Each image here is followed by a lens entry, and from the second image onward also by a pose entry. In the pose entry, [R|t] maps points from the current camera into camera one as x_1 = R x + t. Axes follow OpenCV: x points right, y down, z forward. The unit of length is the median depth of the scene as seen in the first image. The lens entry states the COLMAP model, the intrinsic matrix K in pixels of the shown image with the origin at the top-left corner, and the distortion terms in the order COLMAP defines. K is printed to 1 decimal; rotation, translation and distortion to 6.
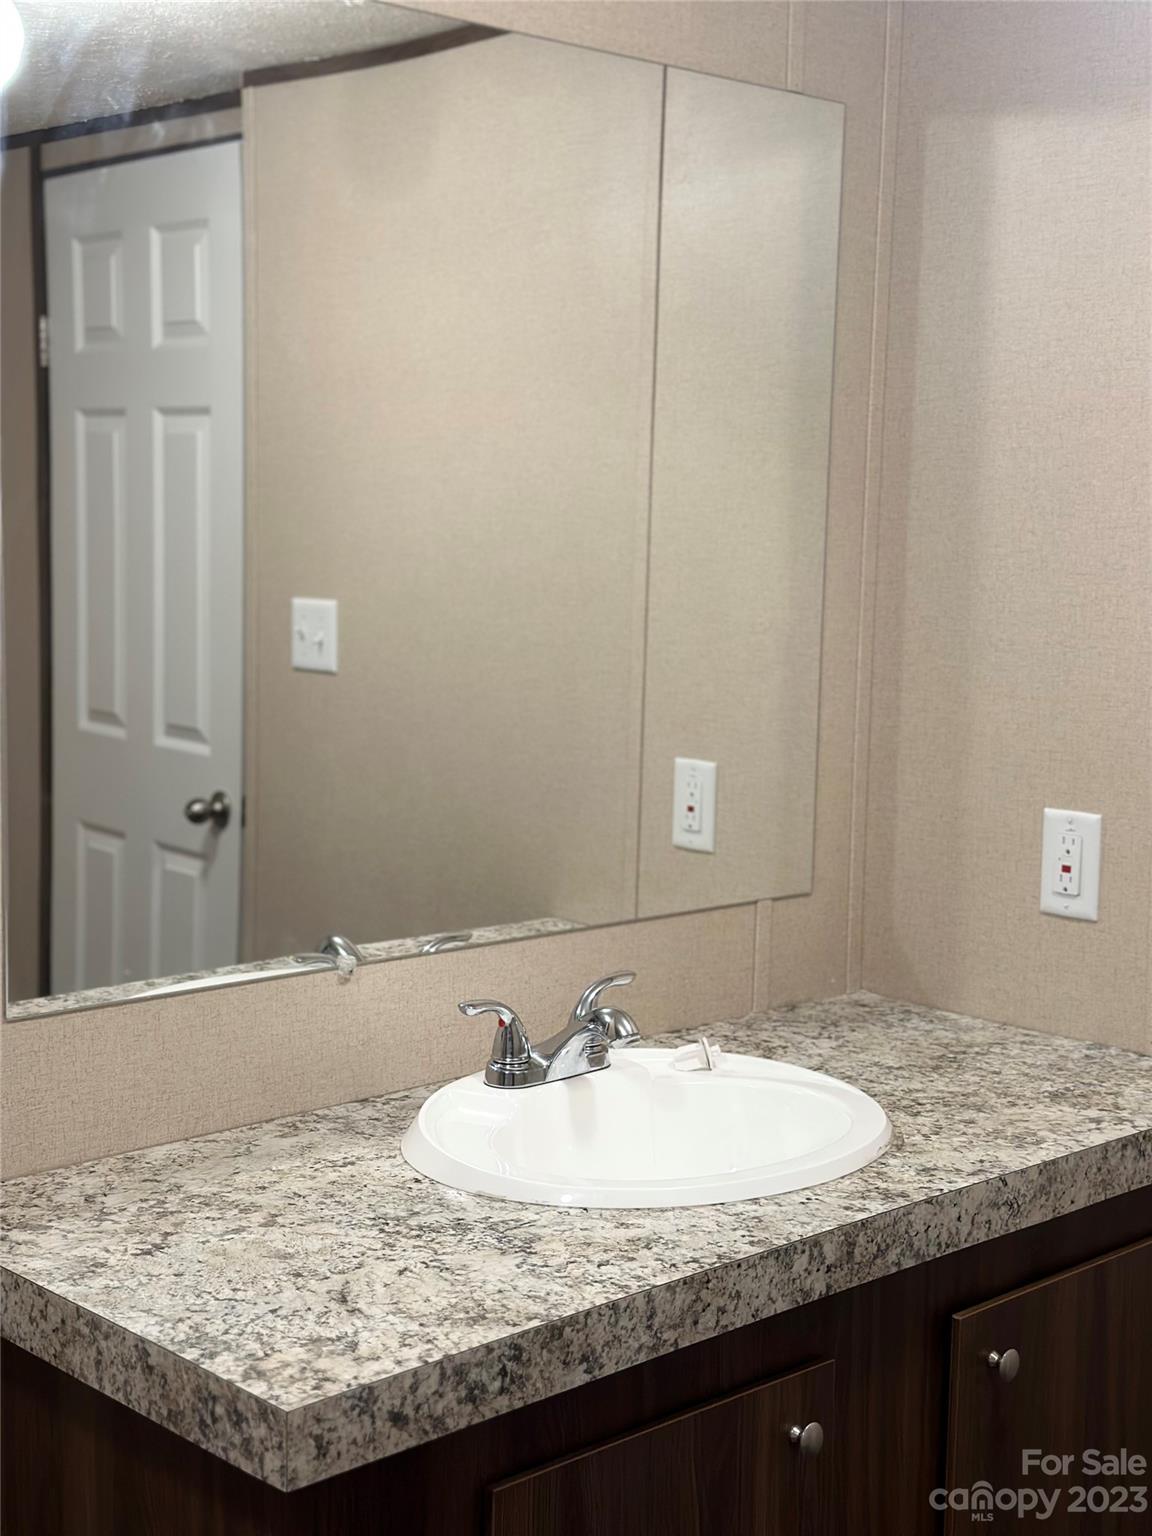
lens RADIAL K [[2167.0, 0, 576.0], [0, 2167.0, 768.0], [0, 0, 1]] dist [0.126169, 0.039646]
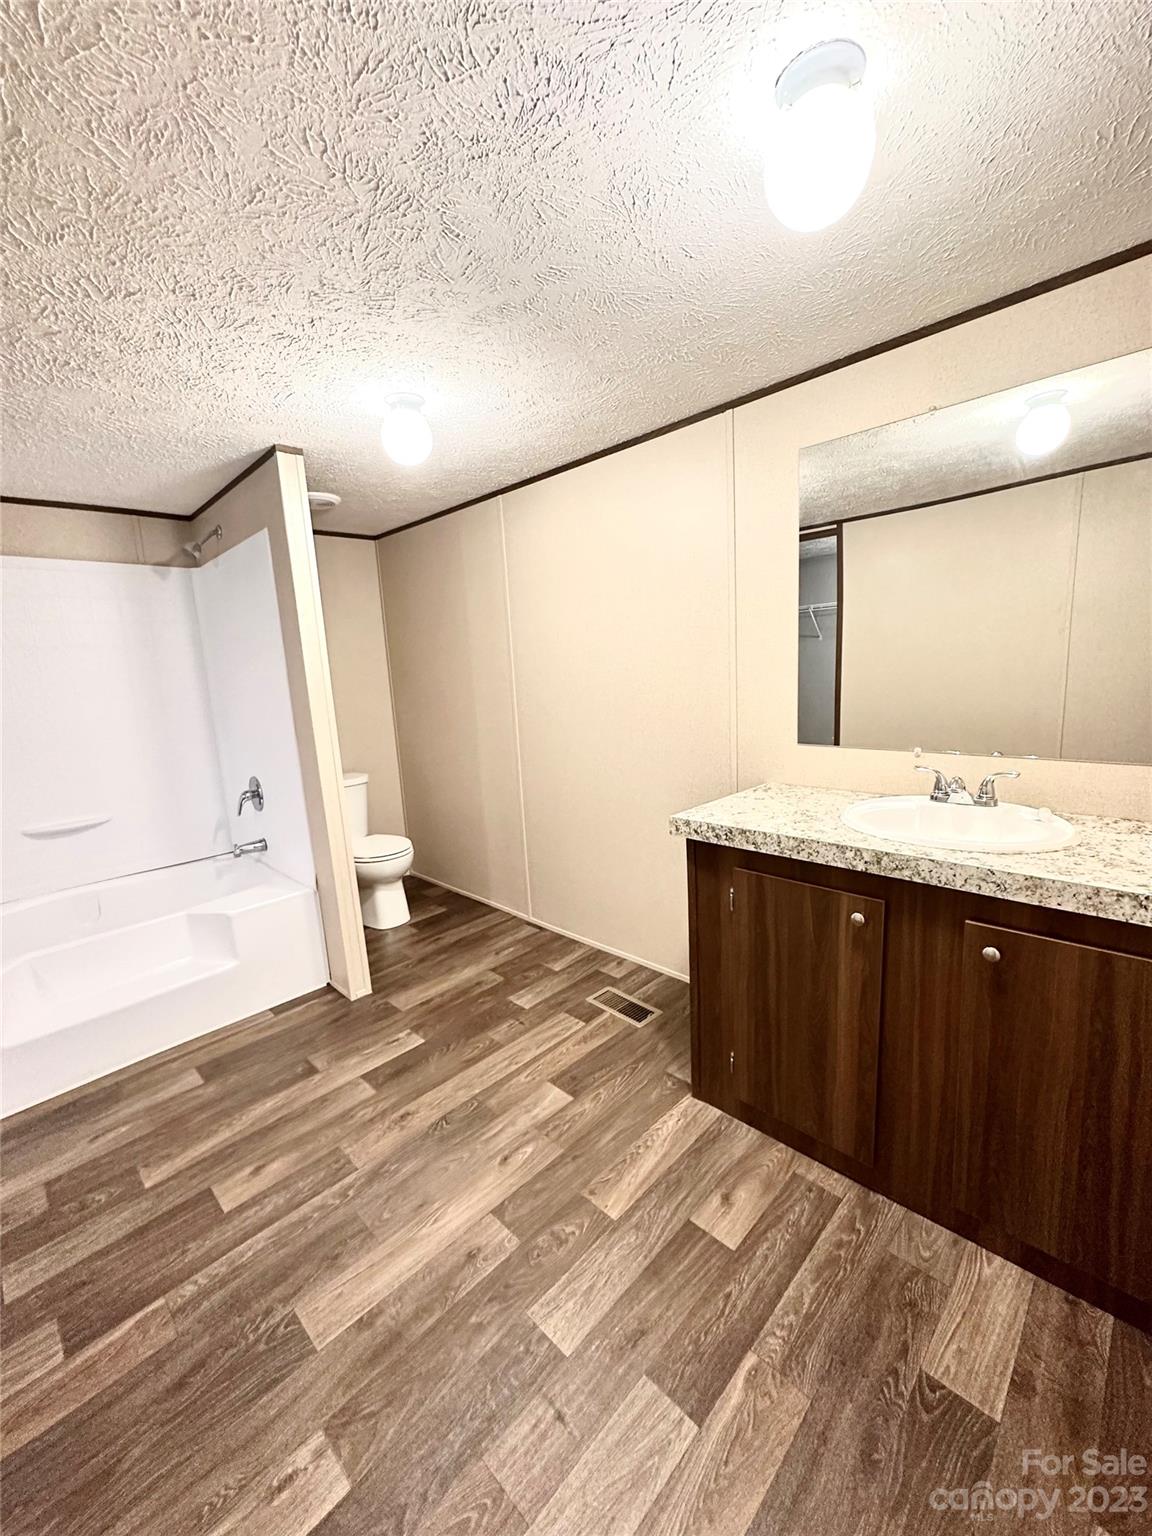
lens RADIAL K [[612.9, 0, 576.0], [0, 612.9, 768.0], [0, 0, 1]] dist [-0.012168, 0.003058]
pose [[0.033227, 0.146311, -0.988680, 0.798838], [-0.065240, 0.987434, 0.143934, 0.027690], [0.997316, 0.059719, 0.042355, 0.579542]]
